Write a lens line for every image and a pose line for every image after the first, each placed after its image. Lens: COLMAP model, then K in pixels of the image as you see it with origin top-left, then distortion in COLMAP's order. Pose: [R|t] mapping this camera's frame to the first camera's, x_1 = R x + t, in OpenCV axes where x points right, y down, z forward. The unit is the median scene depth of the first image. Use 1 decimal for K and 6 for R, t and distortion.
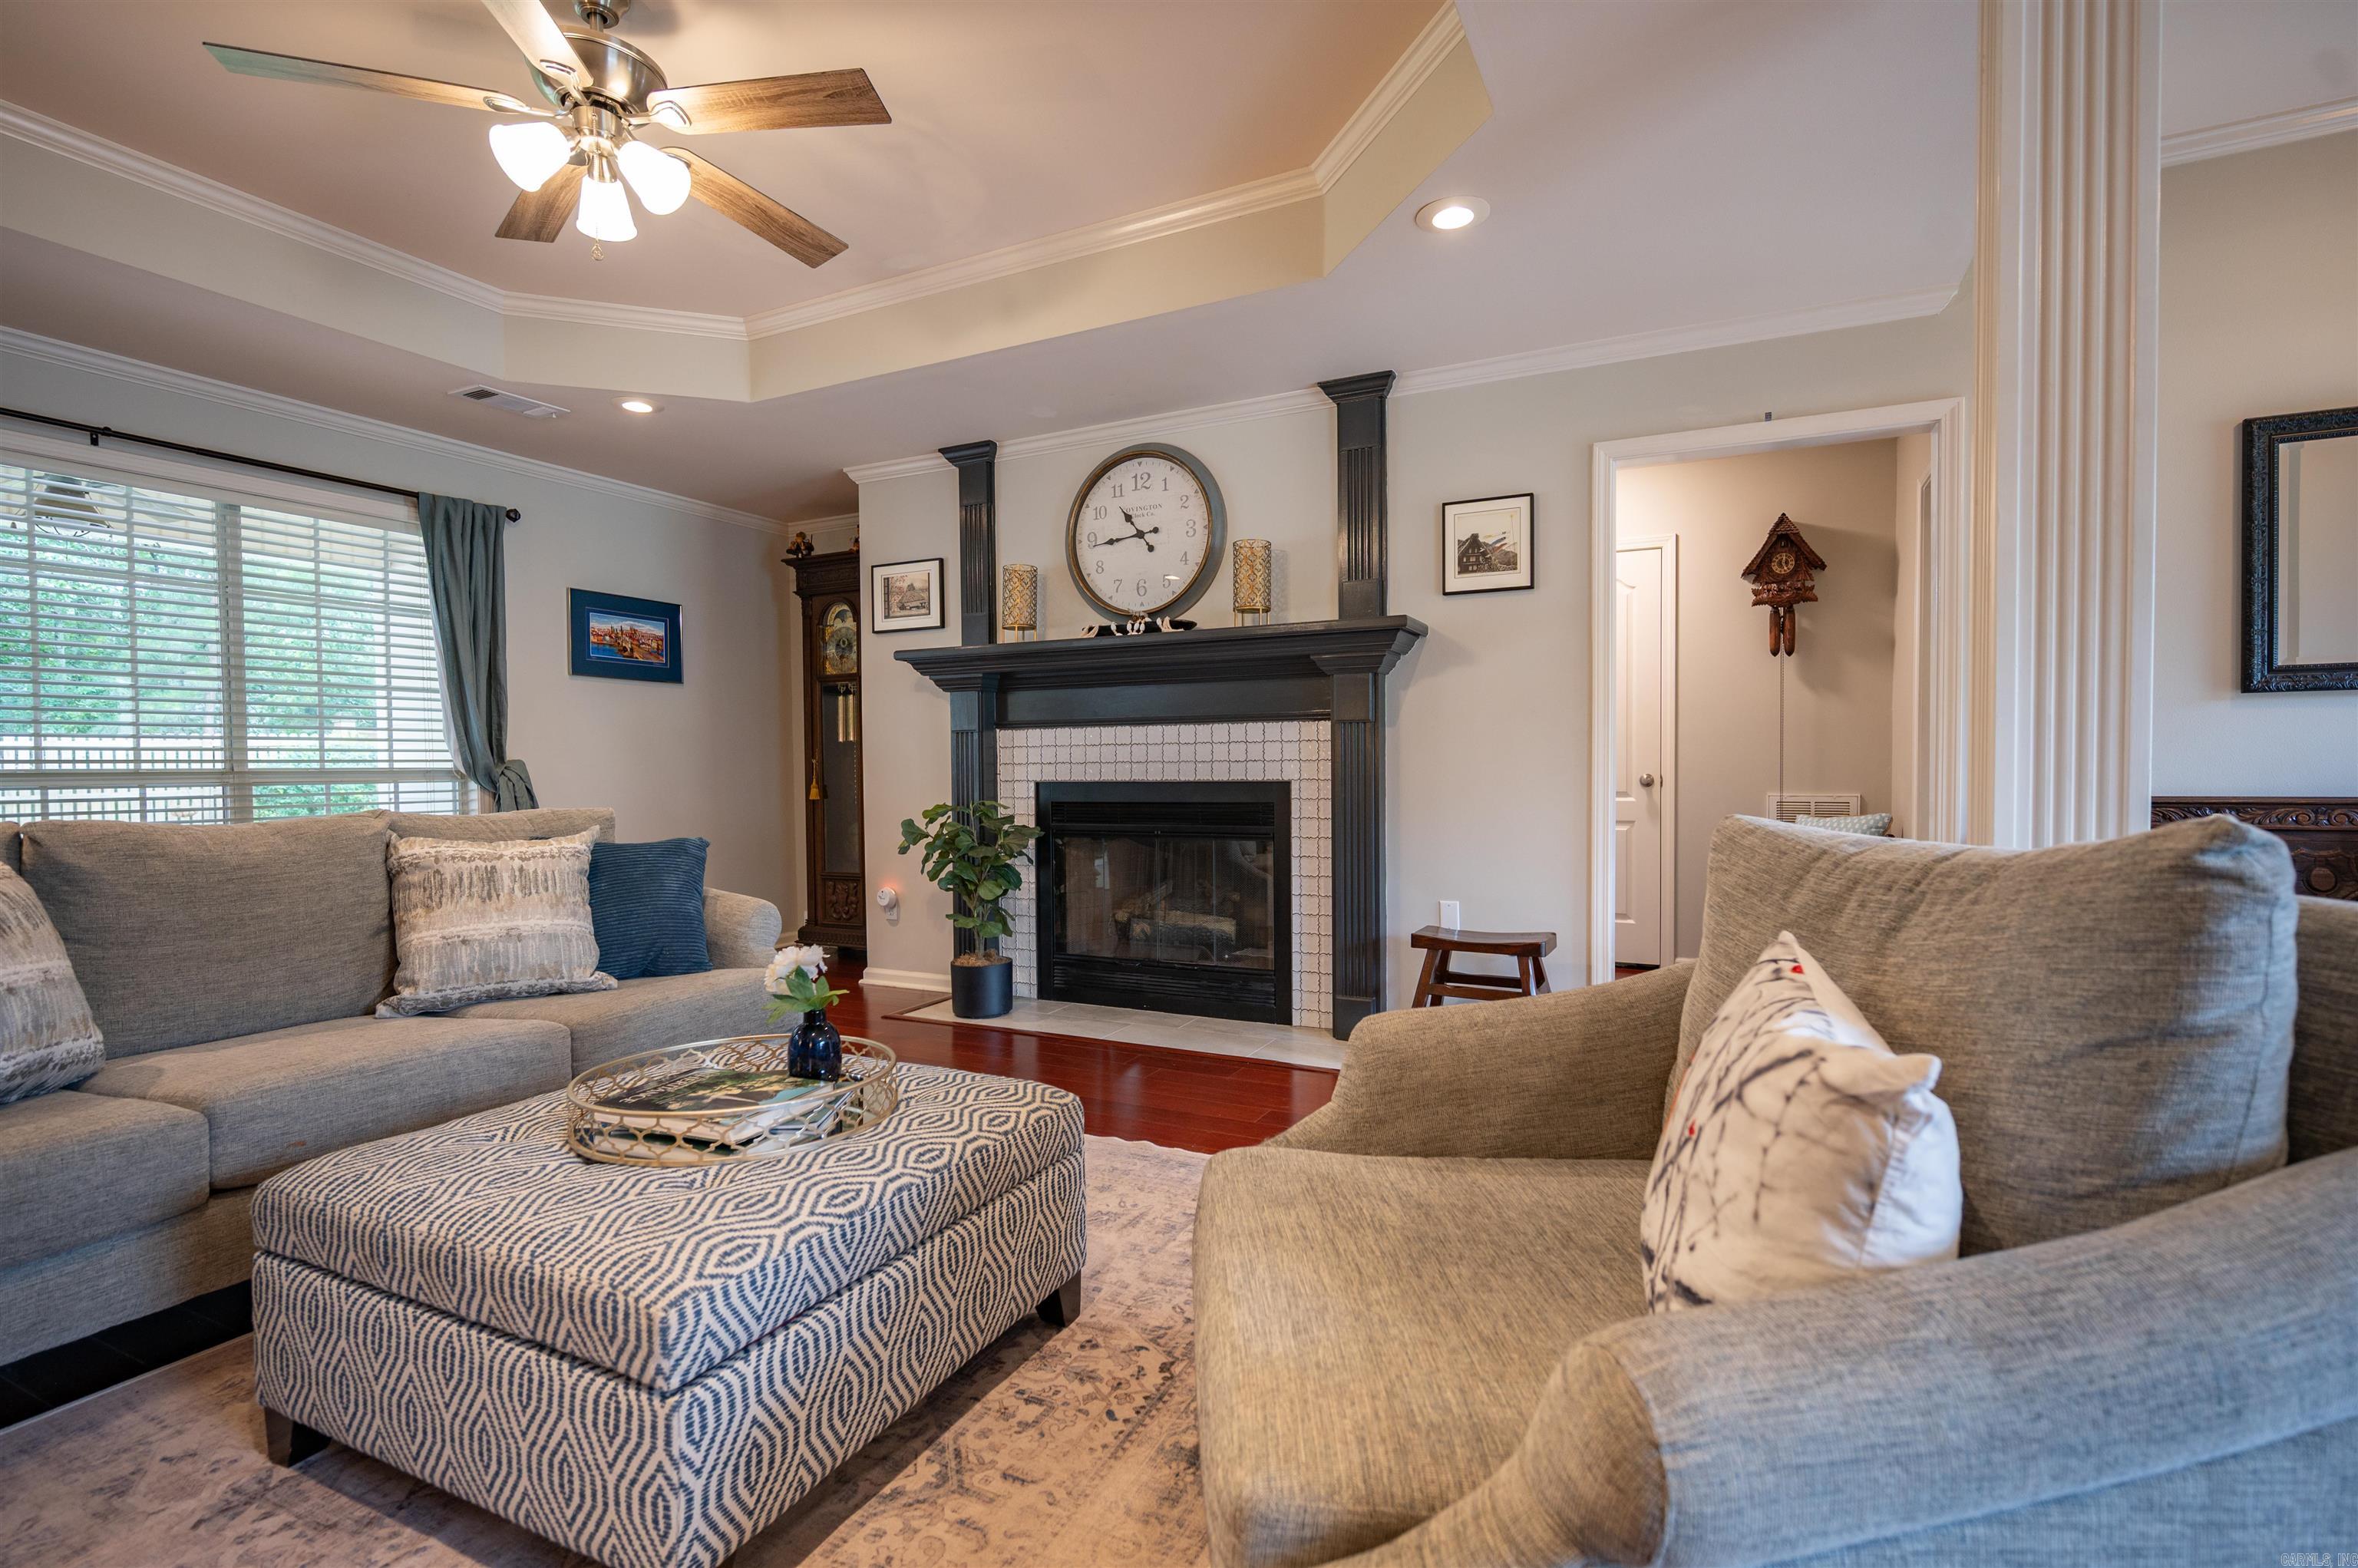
lens RADIAL K [[1085.9, 0, 1176.6], [0, 1085.9, 793.2], [0, 0, 1]] dist [-0.002249, -0.000535]
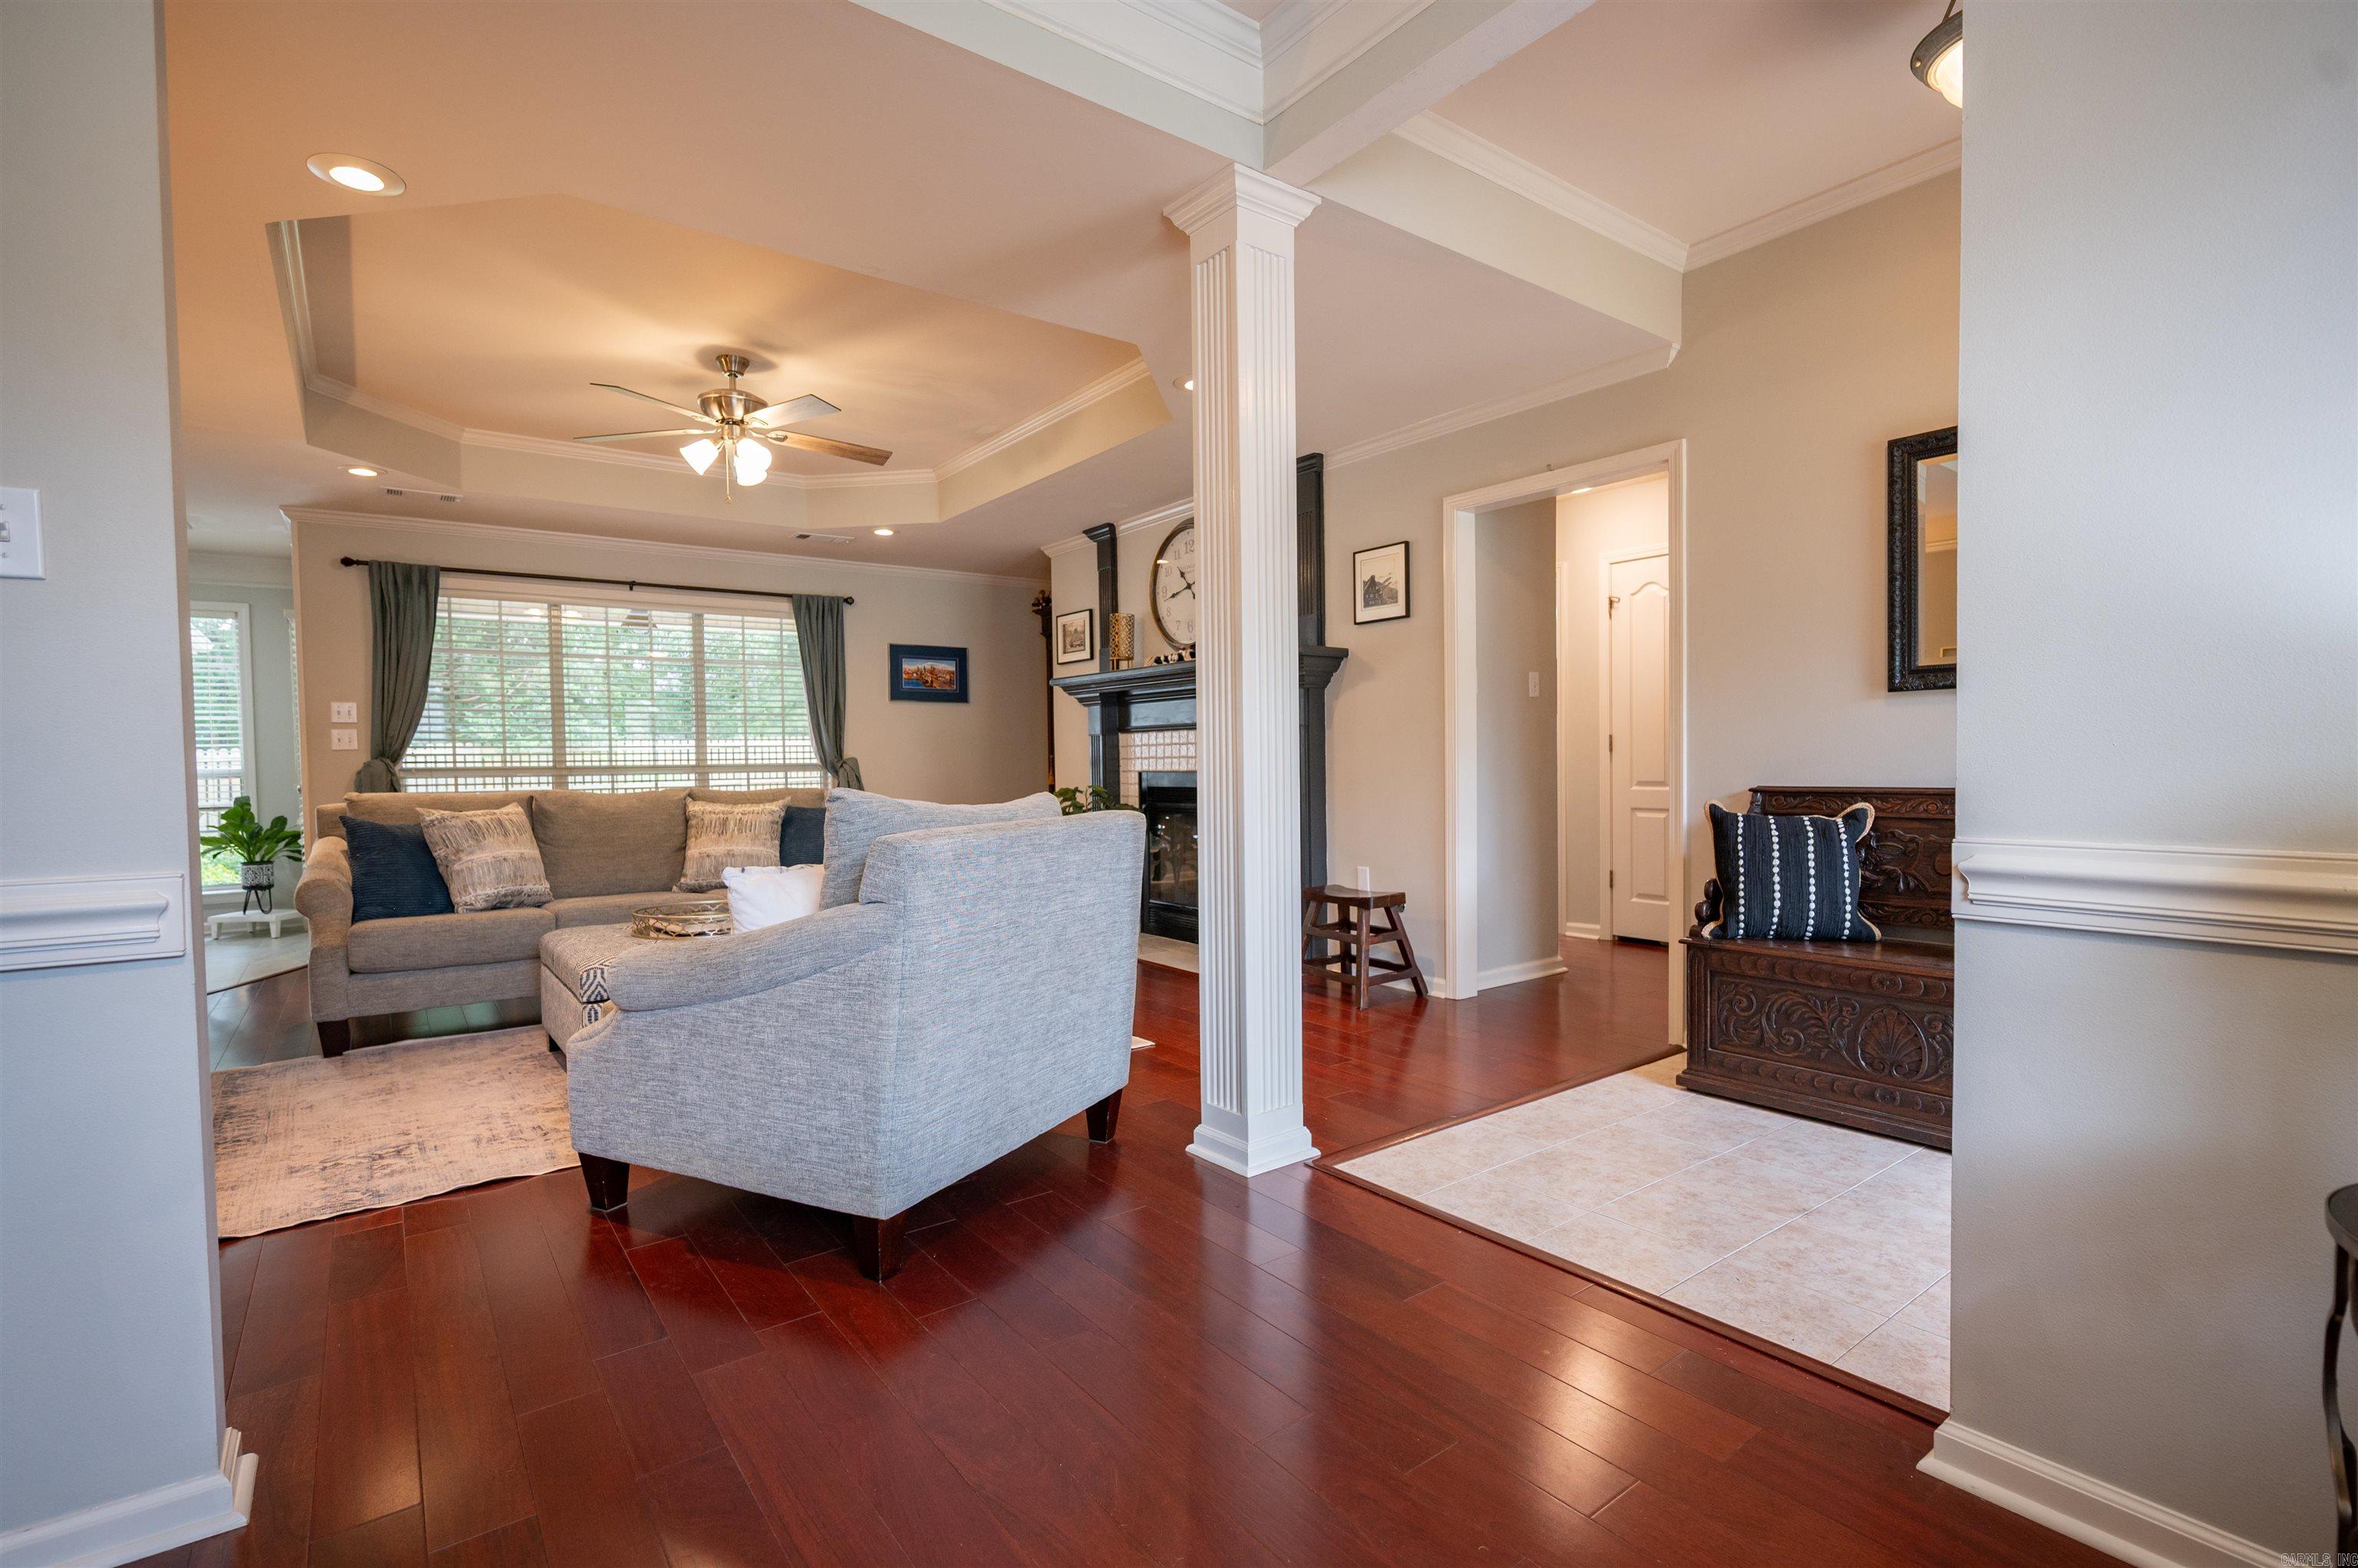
lens RADIAL K [[1085.9, 0, 1176.6], [0, 1085.9, 793.2], [0, 0, 1]] dist [-0.002249, -0.000535]
pose [[0.890601, 0.010048, -0.454675, 0.589092], [-0.005049, 0.999913, 0.012206, -0.000805], [0.454758, -0.008575, 0.890574, -0.204503]]
